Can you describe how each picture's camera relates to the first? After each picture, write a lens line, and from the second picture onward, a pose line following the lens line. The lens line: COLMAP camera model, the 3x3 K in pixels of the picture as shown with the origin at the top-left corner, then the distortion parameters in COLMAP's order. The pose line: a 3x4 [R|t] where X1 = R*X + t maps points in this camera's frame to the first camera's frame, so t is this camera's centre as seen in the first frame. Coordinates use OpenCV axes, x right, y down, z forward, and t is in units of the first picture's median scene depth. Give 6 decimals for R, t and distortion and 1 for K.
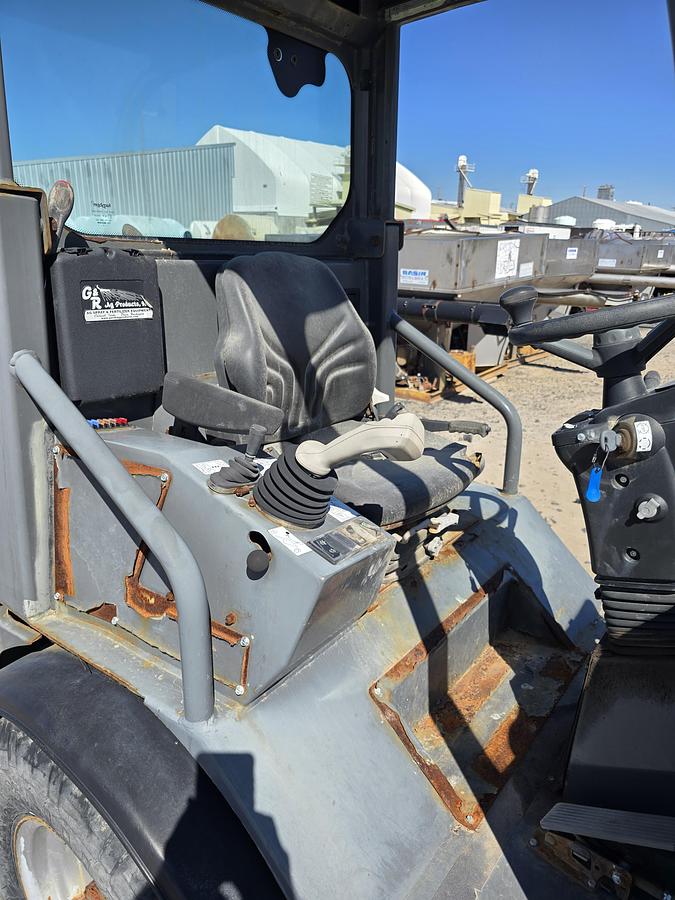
lens RADIAL K [[610.9, 0, 345.9], [0, 610.9, 450.6], [0, 0, 1]] dist [0.052361, -0.049548]
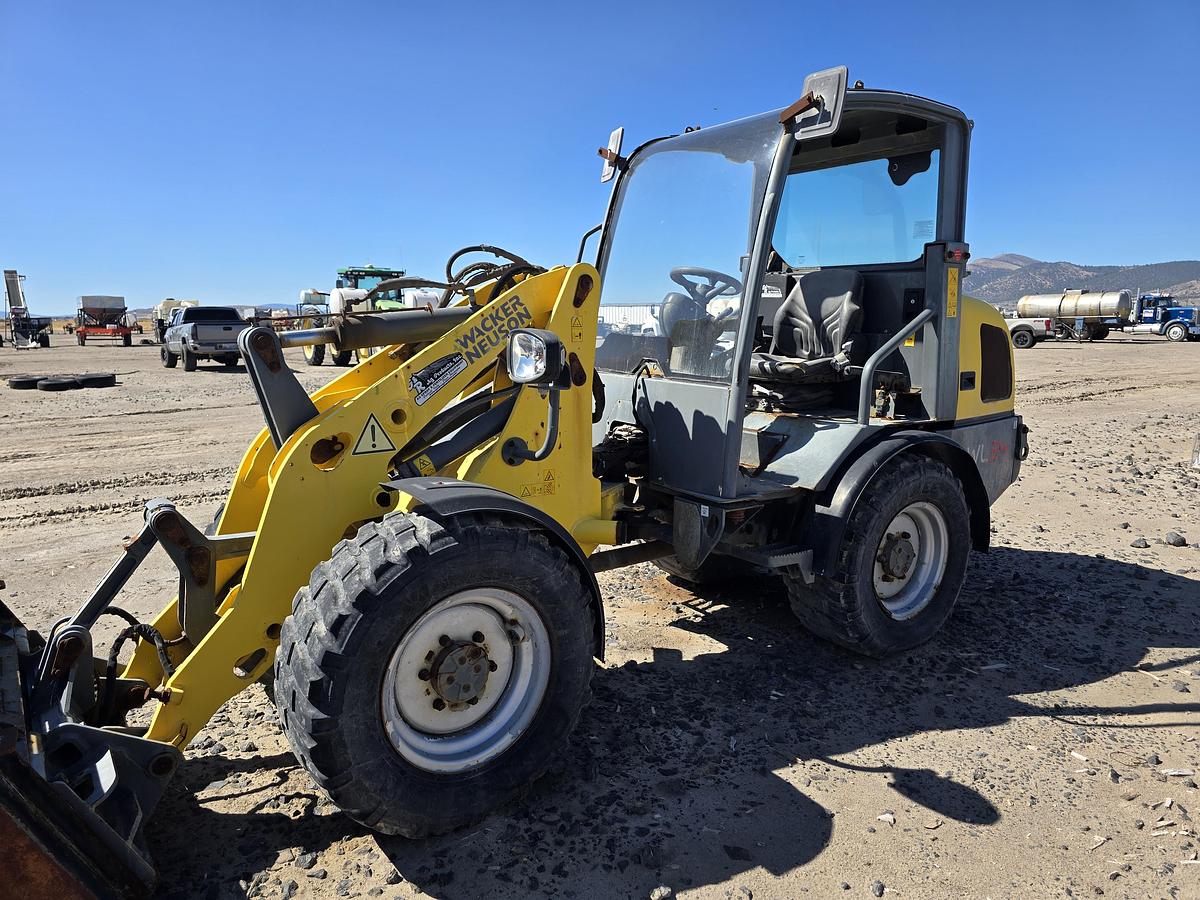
lens RADIAL K [[814.6, 0, 597.6], [0, 814.6, 445.7], [0, 0, 1]] dist [0.052361, -0.049548]
pose [[-0.299691, 0.124268, -0.945909, 2.524615], [-0.317866, 0.921824, 0.221813, -0.121355], [0.899526, 0.367148, -0.236762, 1.045654]]
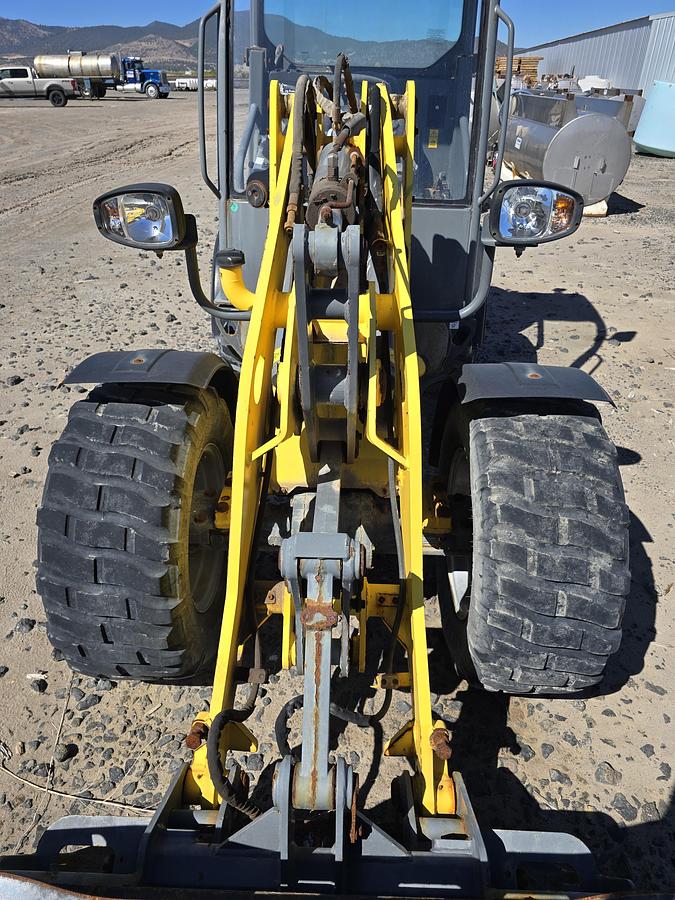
lens RADIAL K [[610.9, 0, 337.3], [0, 610.9, 447.6], [0, 0, 1]] dist [0.052361, -0.049548]
pose [[0.569055, 0.409178, -0.713267, 1.816278], [-0.271057, 0.912265, 0.307084, 0.243747], [0.776340, 0.018588, 0.630040, -0.442778]]
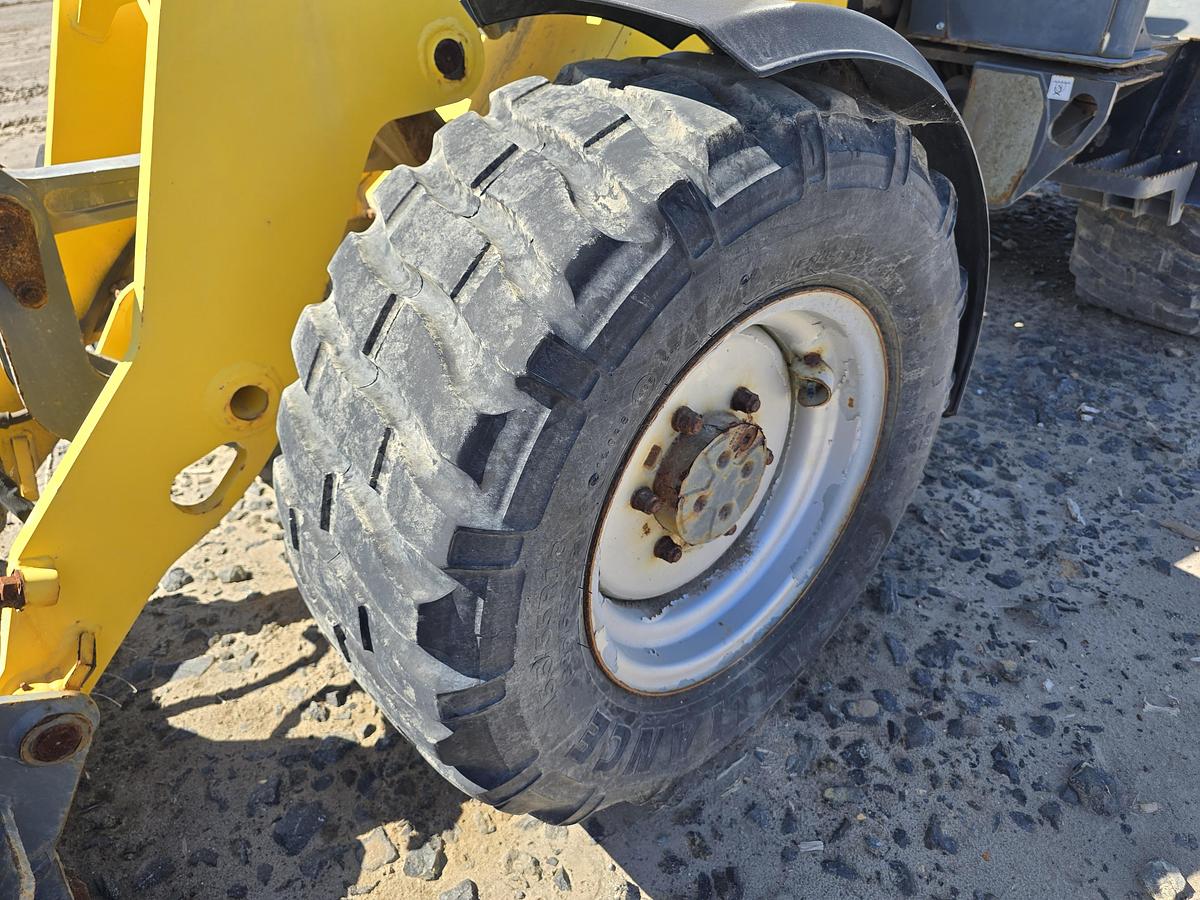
lens RADIAL K [[814.6, 0, 602.3], [0, 814.6, 450.6], [0, 0, 1]] dist [0.052361, -0.049548]
pose [[-0.211653, 0.535245, -0.817750, 1.783871], [-0.315761, 0.754386, 0.575497, 0.301179], [0.924931, 0.380020, 0.009341, 0.530883]]
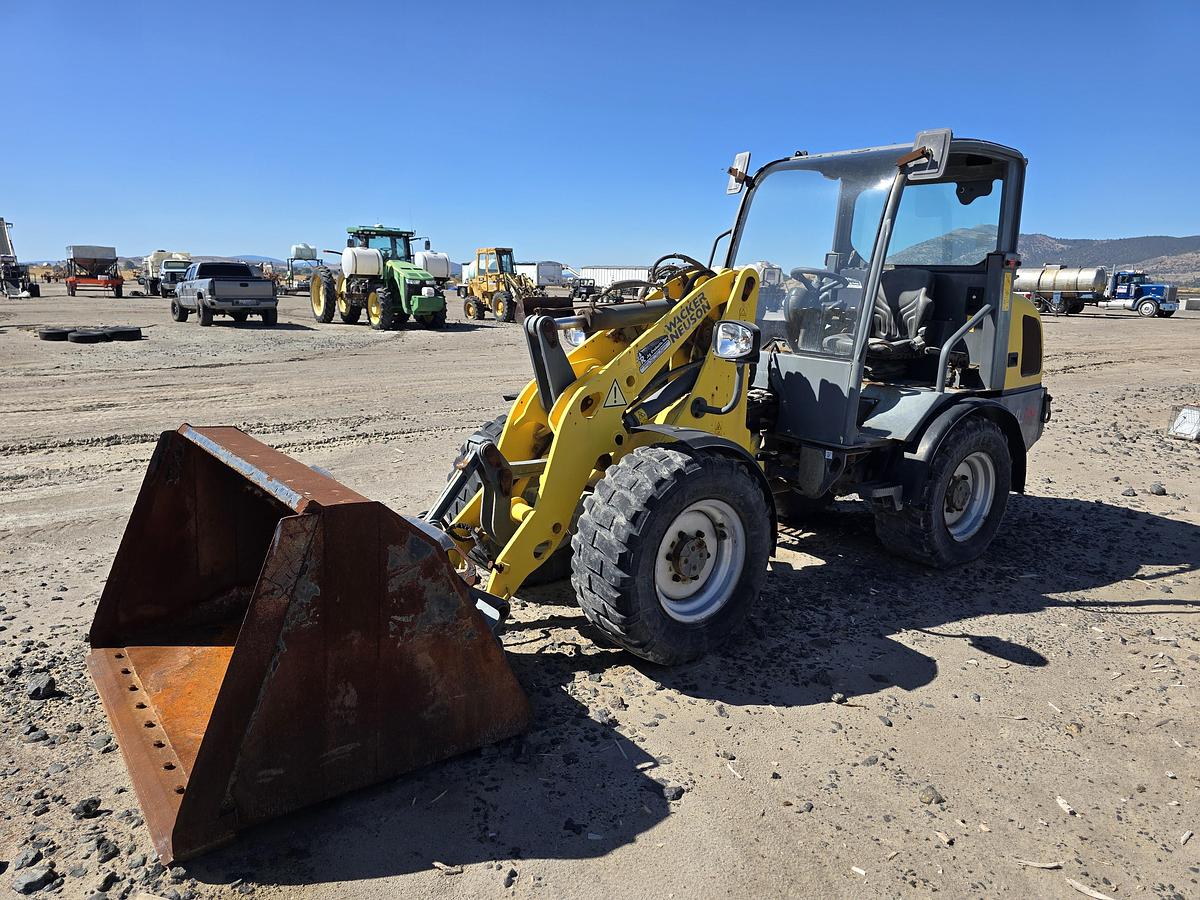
lens RADIAL K [[814.6, 0, 601.1], [0, 814.6, 441.6], [0, 0, 1]] dist [0.052361, -0.049548]
pose [[-0.270538, 0.158342, -0.949598, 3.306441], [-0.342690, 0.905934, 0.248692, -0.069176], [0.899652, 0.392698, -0.190827, 0.703463]]
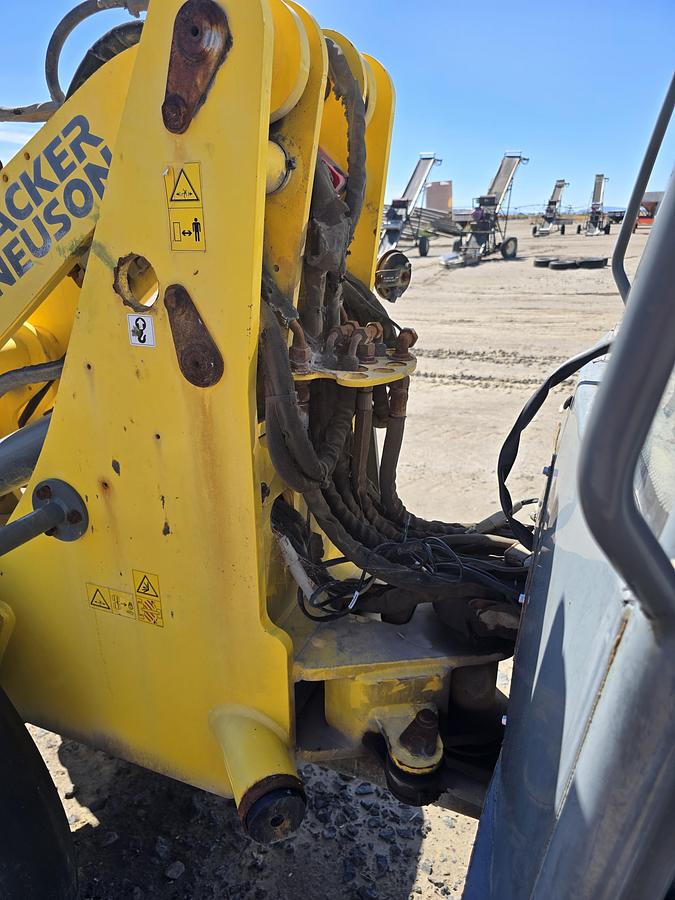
lens RADIAL K [[610.9, 0, 329.6], [0, 610.9, 455.8], [0, 0, 1]] dist [0.052361, -0.049548]
pose [[-0.971200, 0.079568, -0.224587, 0.770002], [-0.083249, 0.769865, 0.632753, -0.092439], [0.223249, 0.633227, -0.741069, 0.928861]]
